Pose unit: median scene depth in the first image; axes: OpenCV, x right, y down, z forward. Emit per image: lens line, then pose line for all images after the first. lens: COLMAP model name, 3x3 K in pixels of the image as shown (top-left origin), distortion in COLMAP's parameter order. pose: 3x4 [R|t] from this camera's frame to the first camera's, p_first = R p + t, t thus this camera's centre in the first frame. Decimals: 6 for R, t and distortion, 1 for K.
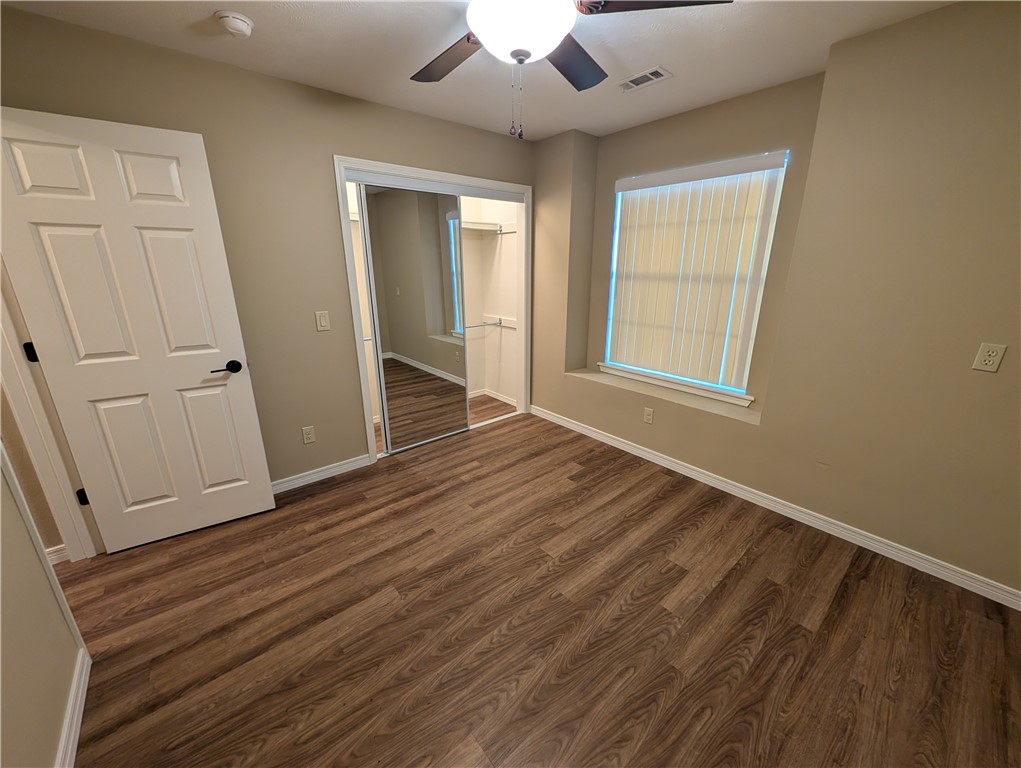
lens RADIAL K [[393.4, 0, 514.0], [0, 393.4, 383.8], [0, 0, 1]] dist [-0.000256, -0.000121]
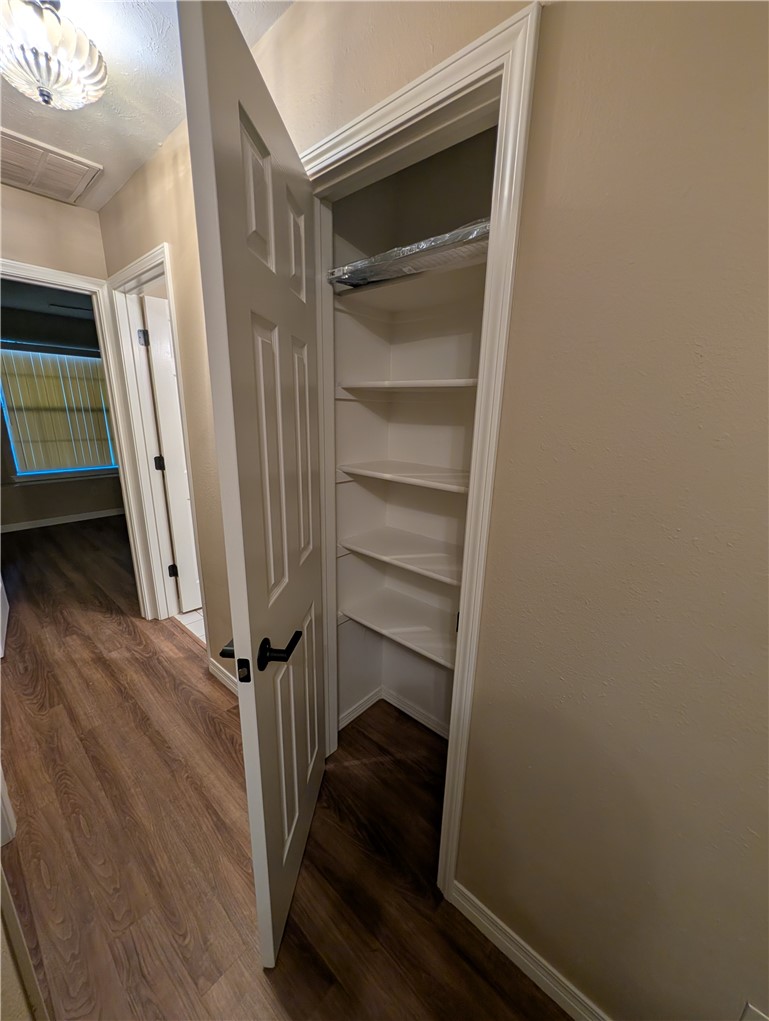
lens RADIAL K [[393.4, 0, 384.3], [0, 393.4, 514.1], [0, 0, 1]] dist [-0.000256, -0.000121]
pose [[-0.138830, -0.257938, 0.956135, -2.004672], [0.266410, 0.920165, 0.286917, 0.025945], [-0.953809, 0.294556, -0.059029, -0.077015]]
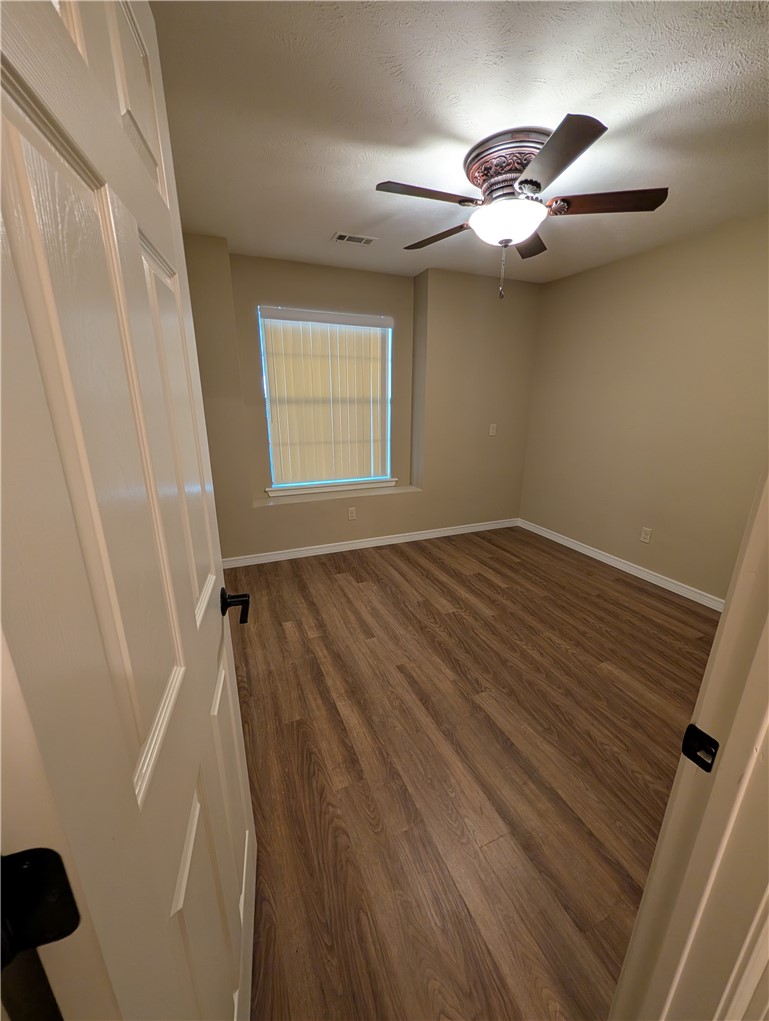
lens RADIAL K [[393.4, 0, 384.3], [0, 393.4, 514.1], [0, 0, 1]] dist [-0.000256, -0.000121]
pose [[0.304117, -0.273197, 0.912620, -1.016008], [0.271766, 0.943067, 0.191749, -0.171104], [-0.913048, 0.189705, 0.361049, 0.637329]]
